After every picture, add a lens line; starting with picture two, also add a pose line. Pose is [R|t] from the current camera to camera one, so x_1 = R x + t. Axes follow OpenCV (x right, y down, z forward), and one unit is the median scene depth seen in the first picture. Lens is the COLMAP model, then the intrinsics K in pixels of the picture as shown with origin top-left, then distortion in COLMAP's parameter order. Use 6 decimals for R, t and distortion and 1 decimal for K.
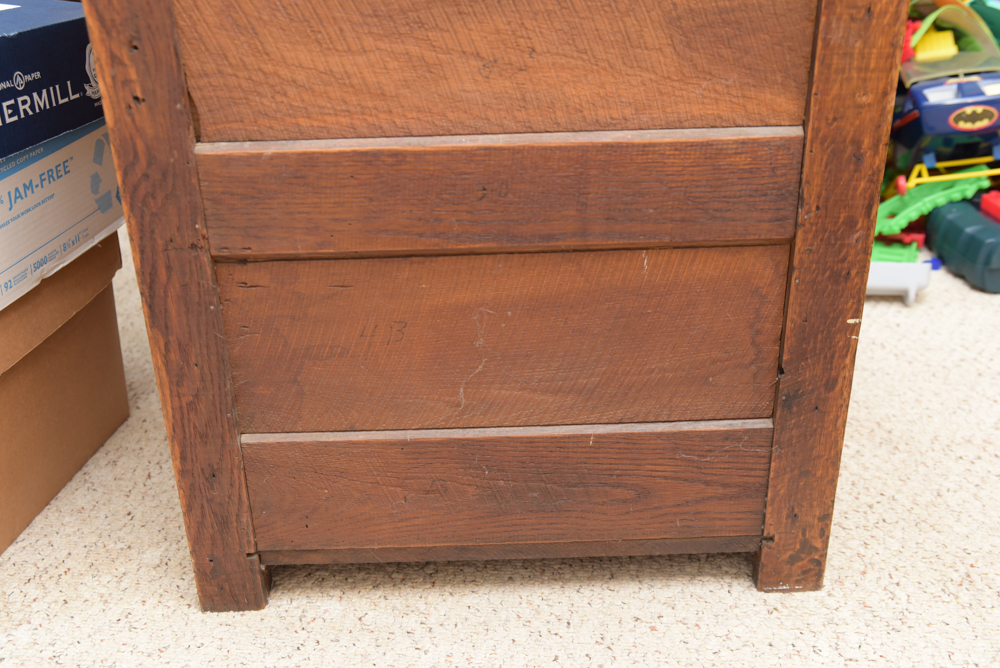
lens RADIAL K [[997.5, 0, 500.0], [0, 997.5, 334.0], [0, 0, 1]] dist [-0.055978, 0.094768]
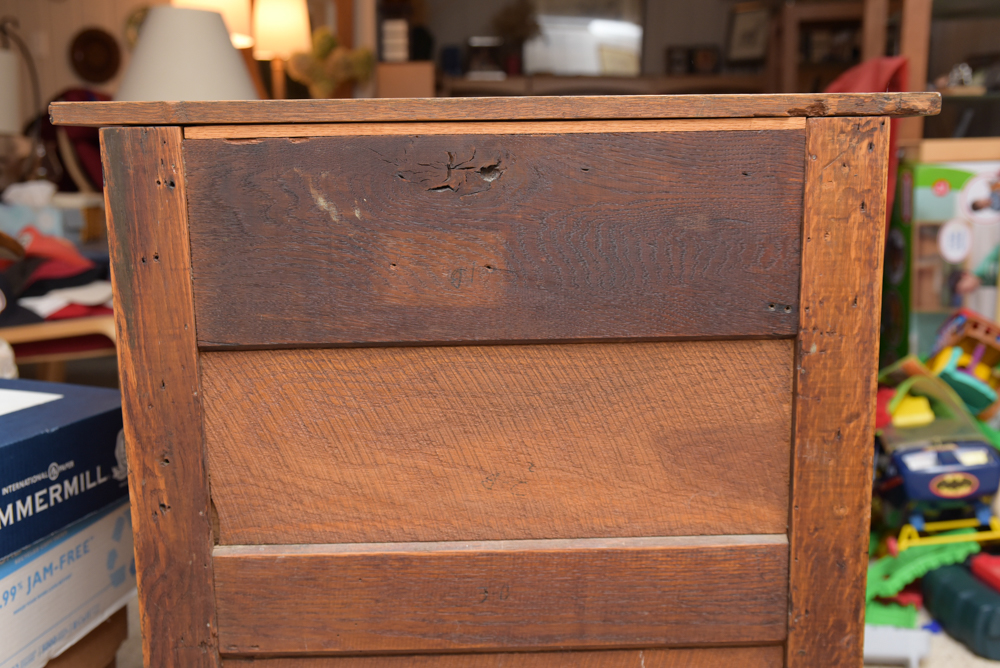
lens RADIAL K [[997.5, 0, 500.0], [0, 997.5, 334.0], [0, 0, 1]] dist [-0.055978, 0.094768]
pose [[0.999972, 0.006267, -0.004113, 0.001499], [-0.007187, 0.957516, -0.288292, -0.105575], [0.002131, 0.288313, 0.957534, -0.078802]]
